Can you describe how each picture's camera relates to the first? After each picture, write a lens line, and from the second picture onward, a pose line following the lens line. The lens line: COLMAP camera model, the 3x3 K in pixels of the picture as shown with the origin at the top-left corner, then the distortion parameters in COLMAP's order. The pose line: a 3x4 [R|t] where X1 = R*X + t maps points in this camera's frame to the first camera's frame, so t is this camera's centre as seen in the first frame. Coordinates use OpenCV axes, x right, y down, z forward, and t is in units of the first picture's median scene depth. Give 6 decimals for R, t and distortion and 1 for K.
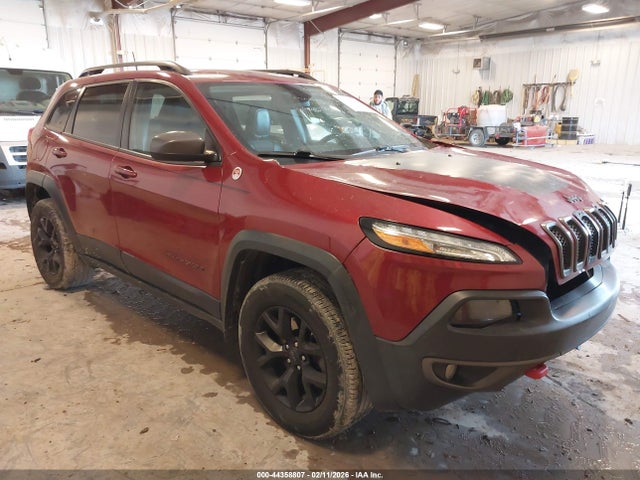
lens RADIAL K [[508.0, 0, 321.5], [0, 508.0, 237.2], [0, 0, 1]] dist [-0.006389, 0.002273]
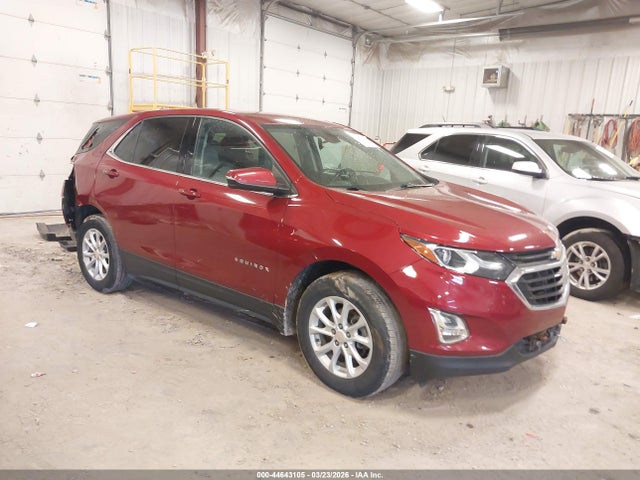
lens RADIAL K [[508.0, 0, 307.7], [0, 508.0, 247.3], [0, 0, 1]] dist [-0.006389, 0.002273]
pose [[0.988834, 0.016448, 0.148109, 0.005495], [-0.010723, 0.999167, -0.039371, -0.114715], [-0.148633, 0.037343, 0.988187, 0.449464]]
